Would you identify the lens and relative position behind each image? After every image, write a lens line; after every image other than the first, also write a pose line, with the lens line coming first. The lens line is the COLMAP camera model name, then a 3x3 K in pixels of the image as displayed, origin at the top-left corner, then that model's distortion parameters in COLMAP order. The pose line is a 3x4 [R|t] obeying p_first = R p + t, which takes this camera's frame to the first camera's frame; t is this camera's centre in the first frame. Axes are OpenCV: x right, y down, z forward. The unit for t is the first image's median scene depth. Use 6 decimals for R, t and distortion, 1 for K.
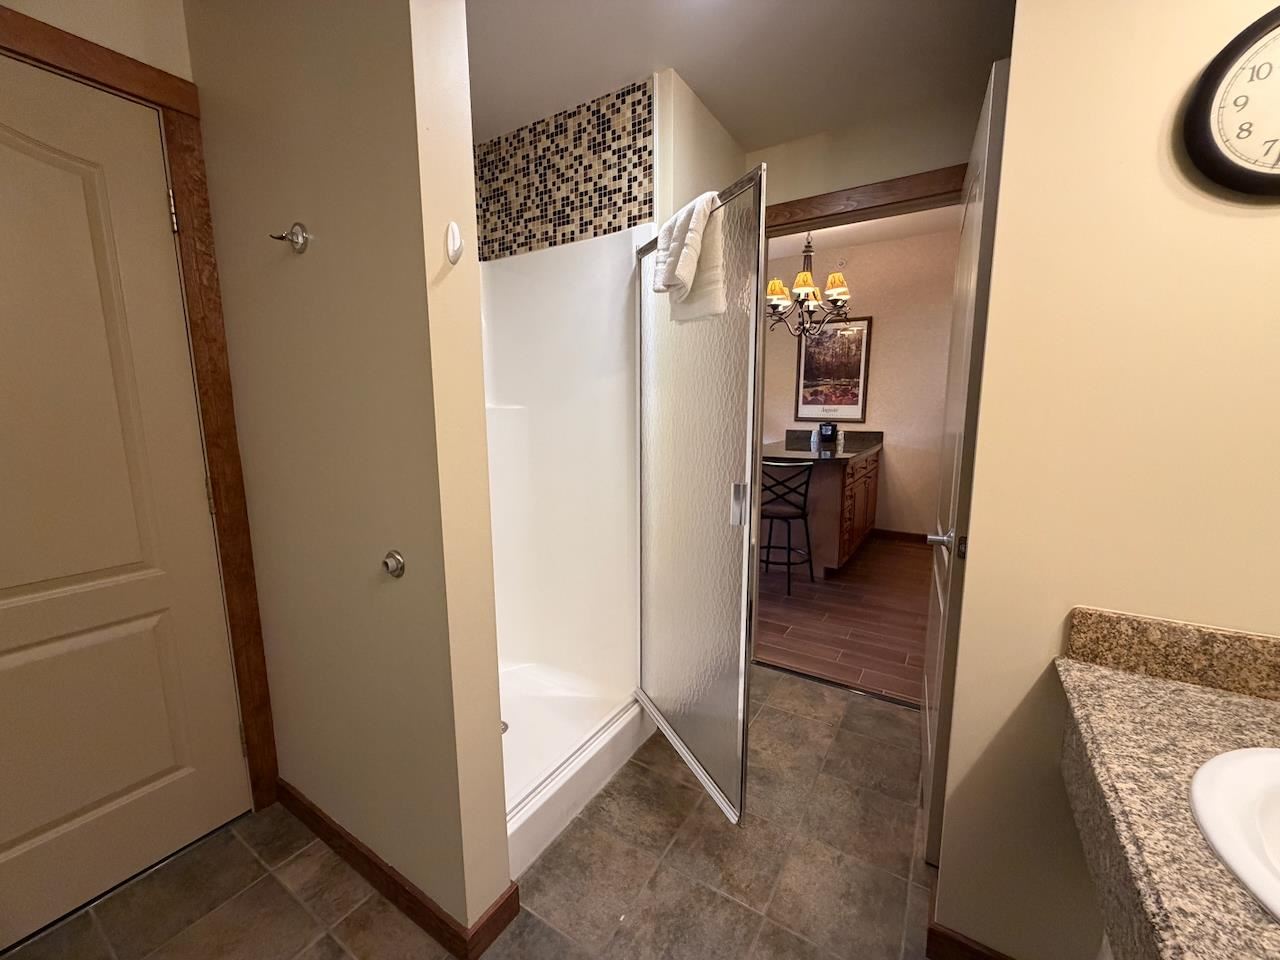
lens RADIAL K [[510.4, 0, 636.9], [0, 510.4, 481.0], [0, 0, 1]] dist [0.000713, -0.000904]
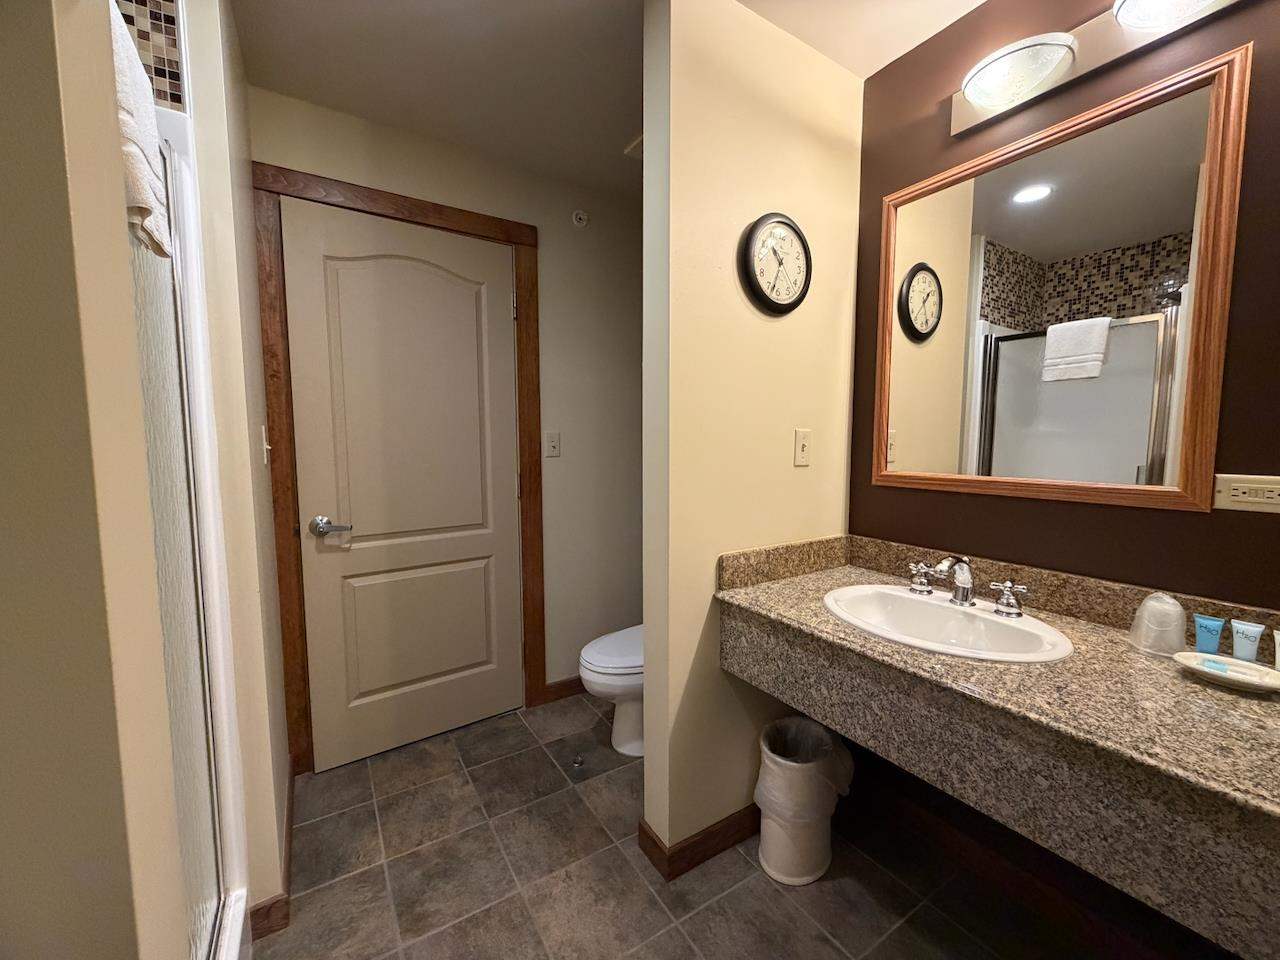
lens RADIAL K [[510.4, 0, 639.2], [0, 510.4, 480.9], [0, 0, 1]] dist [0.000713, -0.000904]
pose [[0.427603, -0.071741, 0.901115, -0.603565], [0.130850, 0.991259, 0.016825, -0.025754], [-0.894446, 0.110717, 0.433253, 0.576795]]
